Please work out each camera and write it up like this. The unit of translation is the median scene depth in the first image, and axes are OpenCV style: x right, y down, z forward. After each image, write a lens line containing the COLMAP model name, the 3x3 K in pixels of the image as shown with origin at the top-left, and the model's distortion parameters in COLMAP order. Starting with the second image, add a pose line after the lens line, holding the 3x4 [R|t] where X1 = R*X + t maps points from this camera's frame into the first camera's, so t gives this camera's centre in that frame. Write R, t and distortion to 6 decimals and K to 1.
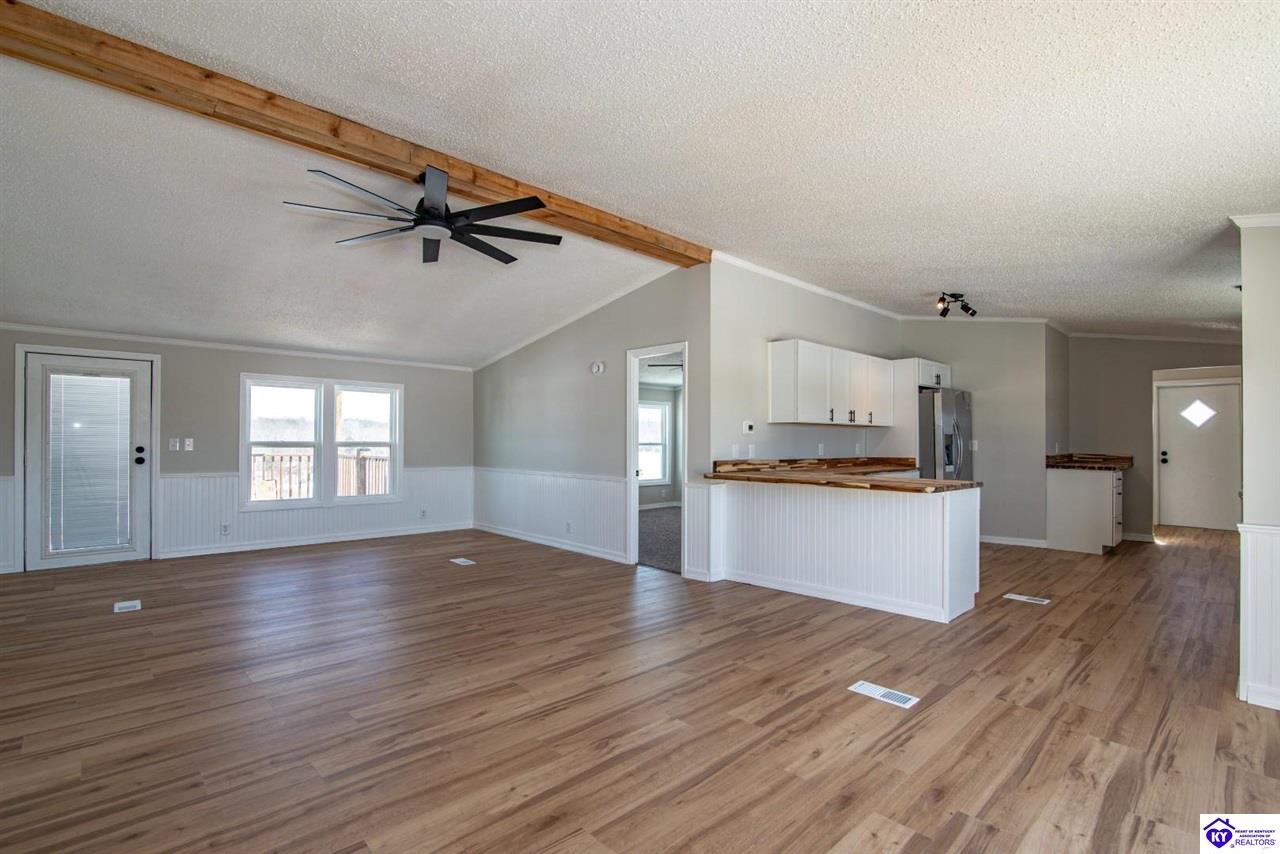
lens RADIAL K [[606.5, 0, 640.9], [0, 606.5, 433.8], [0, 0, 1]] dist [-0.019719, 0.000287]
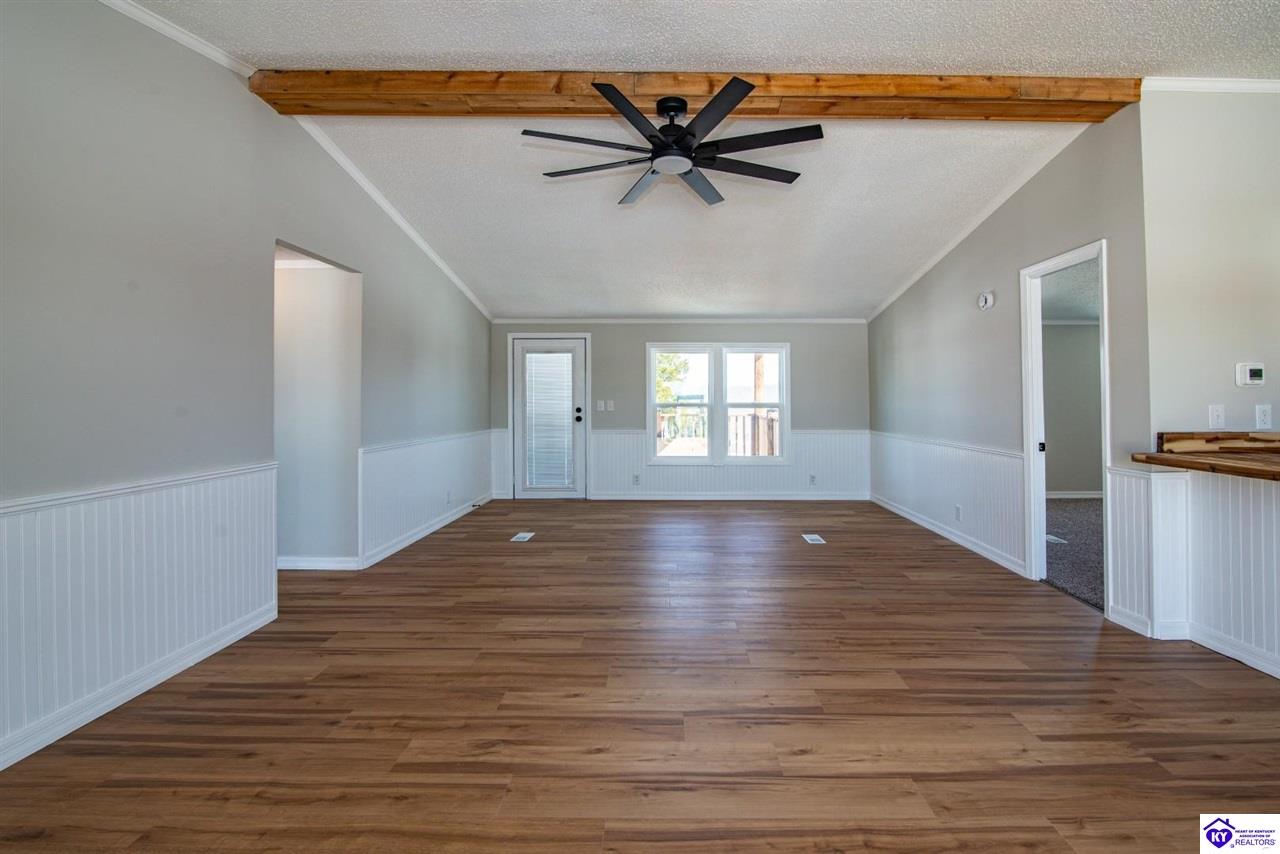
lens RADIAL K [[600.4, 0, 642.0], [0, 600.4, 387.2], [0, 0, 1]] dist [-0.019515, 0.000505]
pose [[0.718482, -0.022767, -0.695173, 0.160090], [0.013691, 0.999733, -0.018591, 0.004840], [0.695411, 0.003840, 0.718602, 0.240936]]
